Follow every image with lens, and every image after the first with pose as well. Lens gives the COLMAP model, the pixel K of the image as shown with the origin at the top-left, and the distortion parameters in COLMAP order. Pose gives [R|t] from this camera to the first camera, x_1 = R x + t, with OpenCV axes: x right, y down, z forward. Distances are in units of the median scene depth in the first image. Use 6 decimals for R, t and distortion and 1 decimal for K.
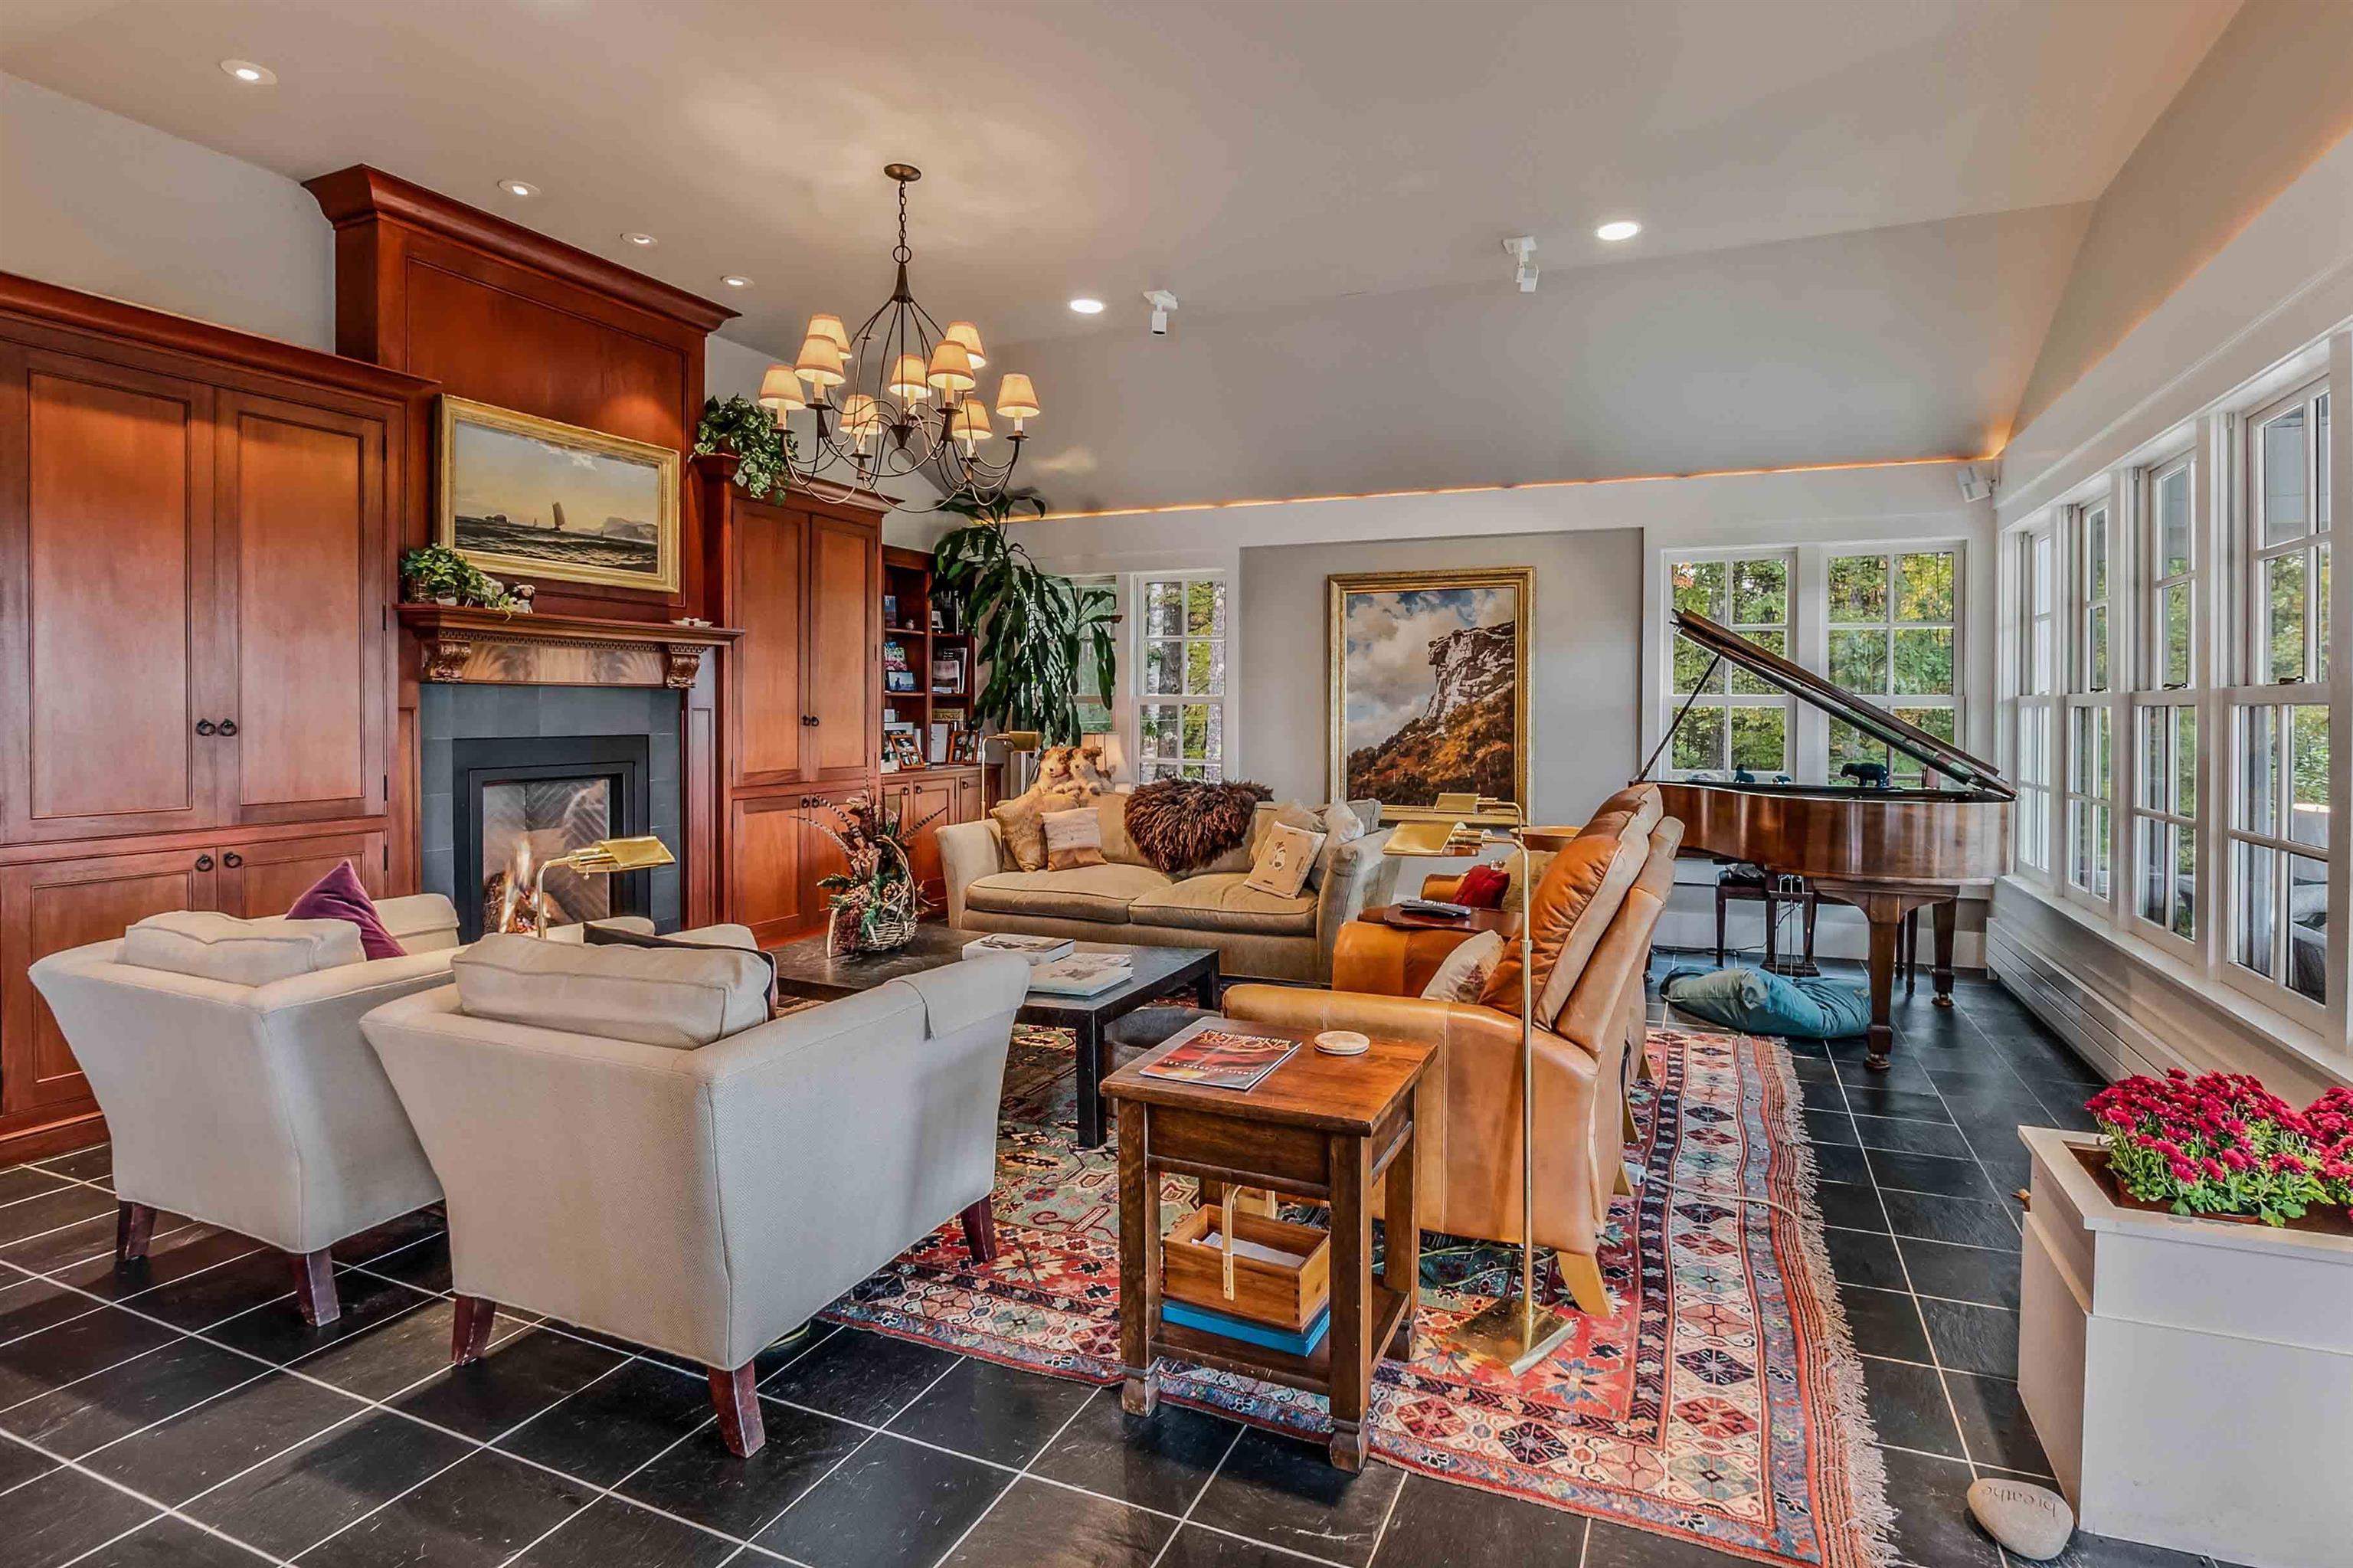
lens RADIAL K [[1225.0, 0, 1176.8], [0, 1225.0, 714.9], [0, 0, 1]] dist [0.000343, 0.000180]
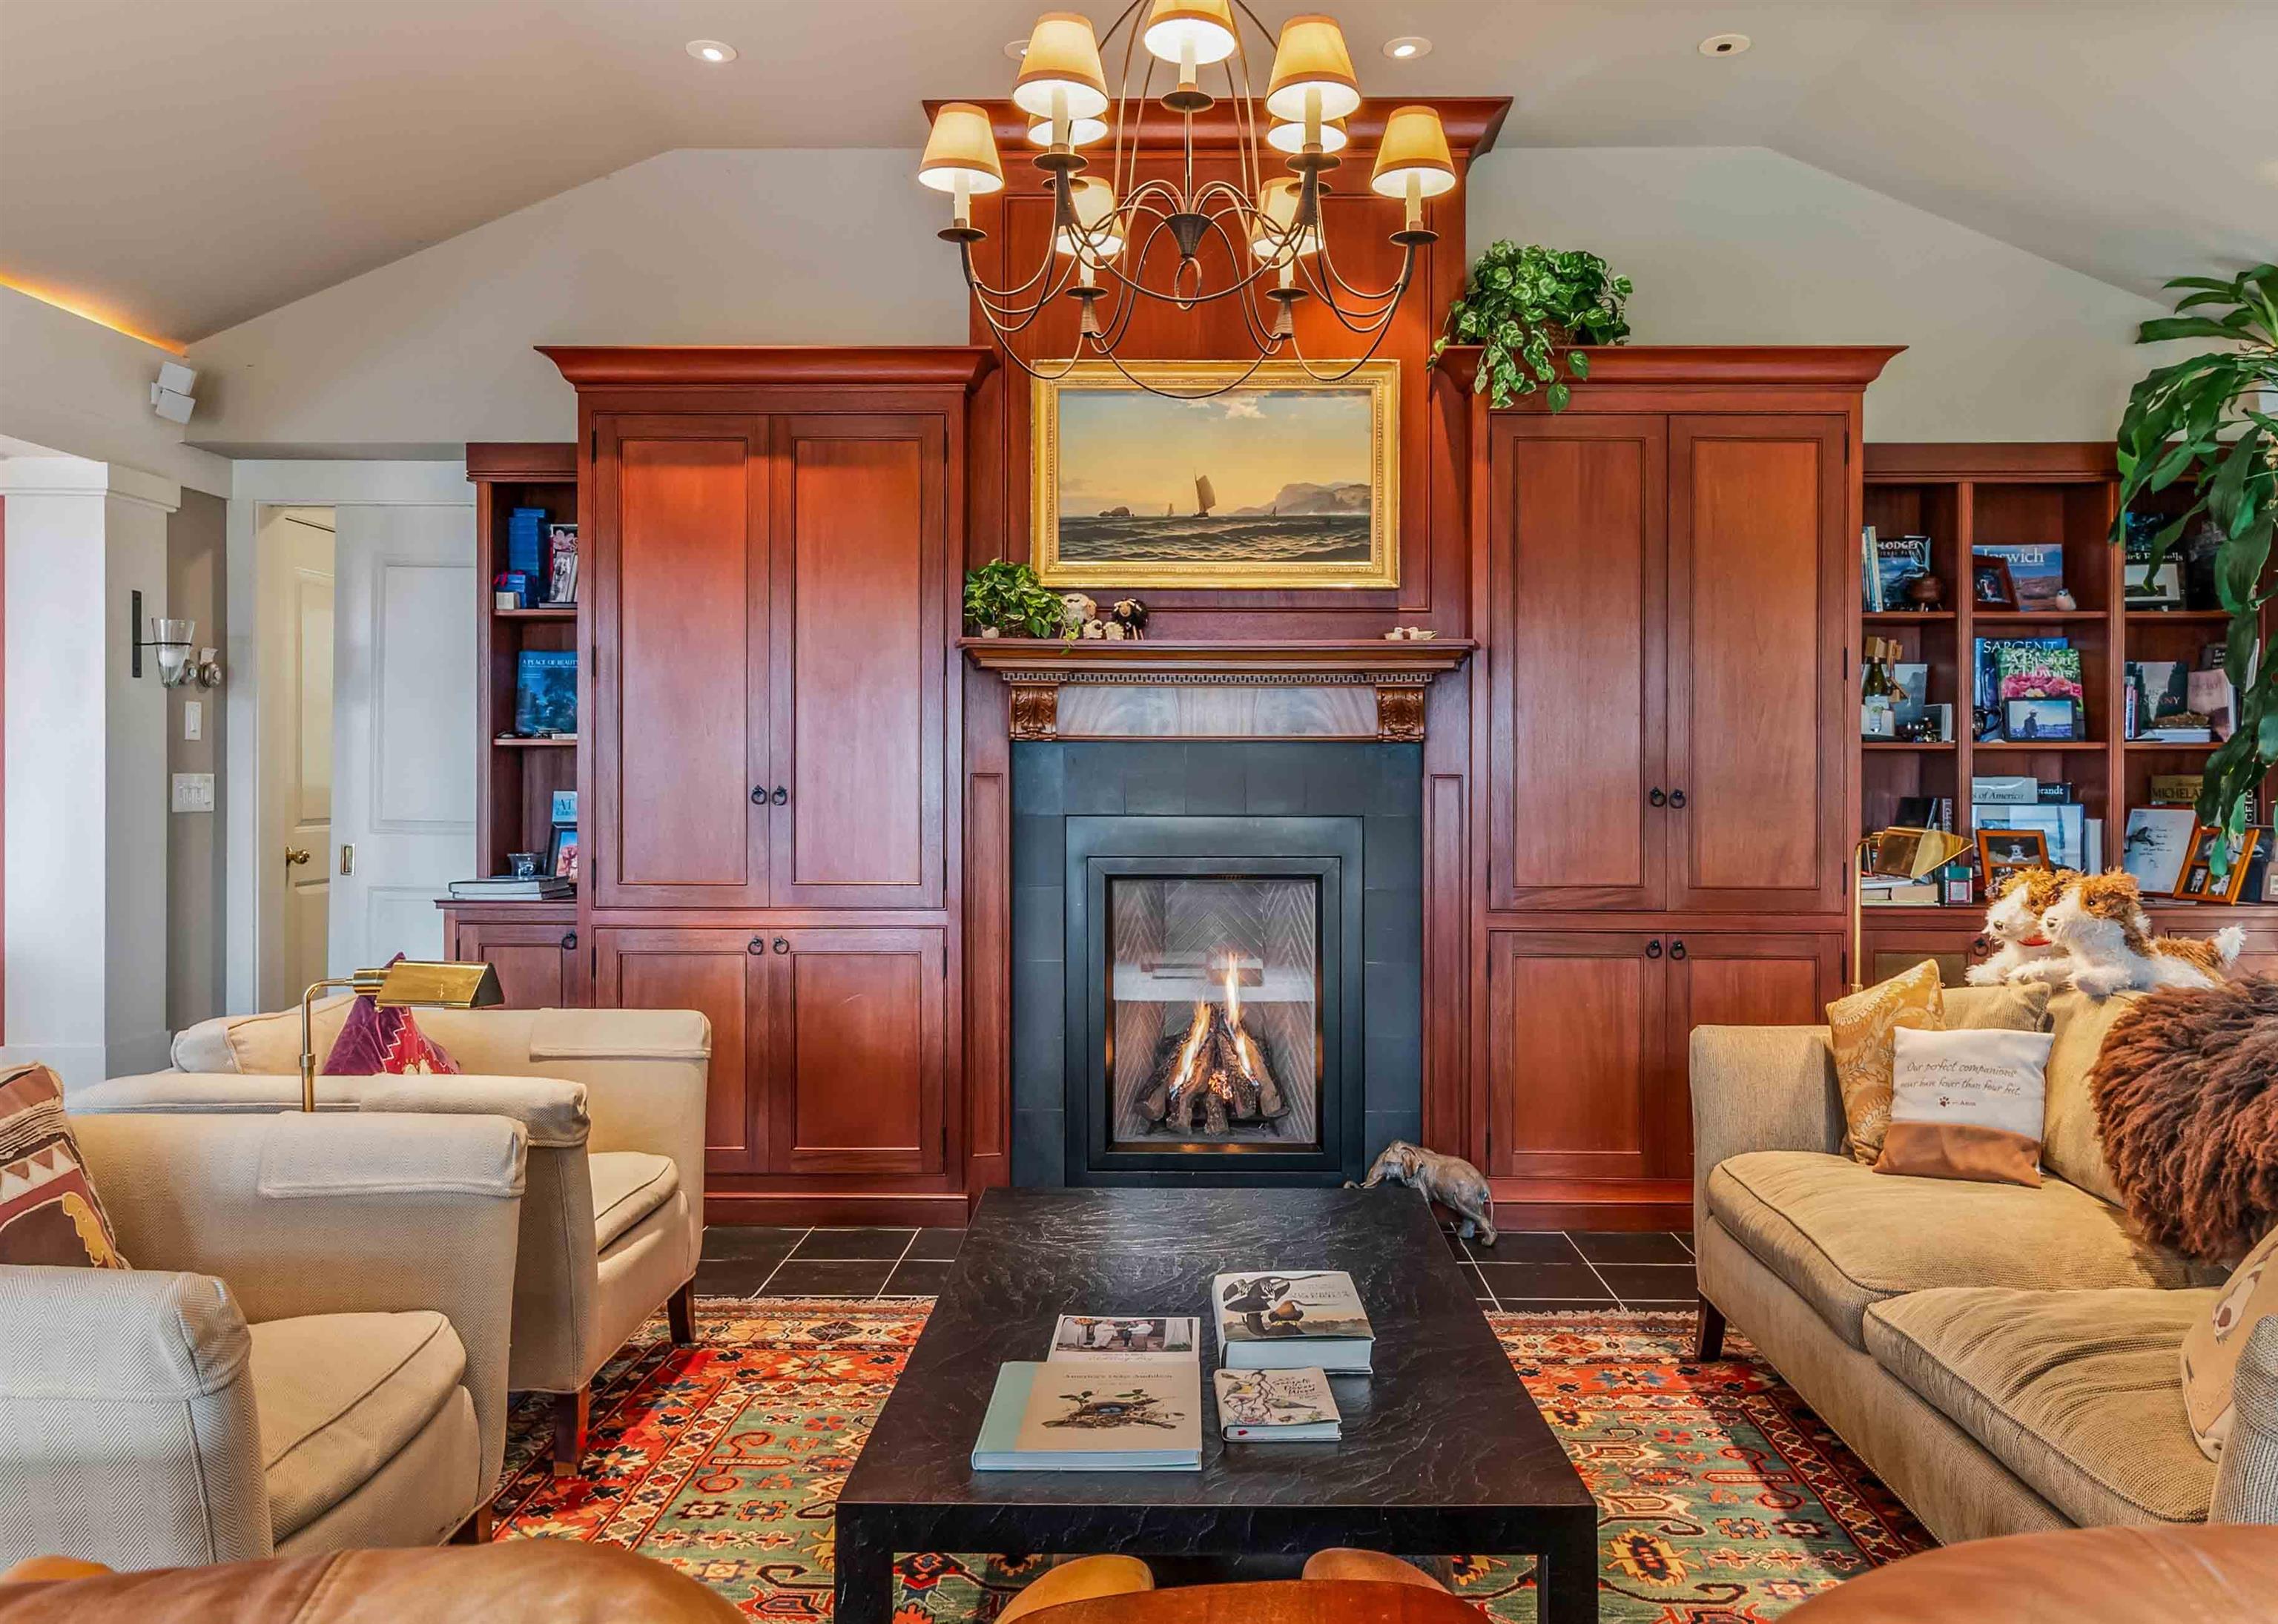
lens RADIAL K [[1618.2, 0, 1144.1], [0, 1618.2, 774.0], [0, 0, 1]] dist [0.000623, 0.000719]
pose [[0.396526, -0.003804, -0.918016, 0.315878], [-0.006187, 0.999958, -0.006816, 0.000837], [0.918003, 0.008383, 0.396485, 0.605773]]
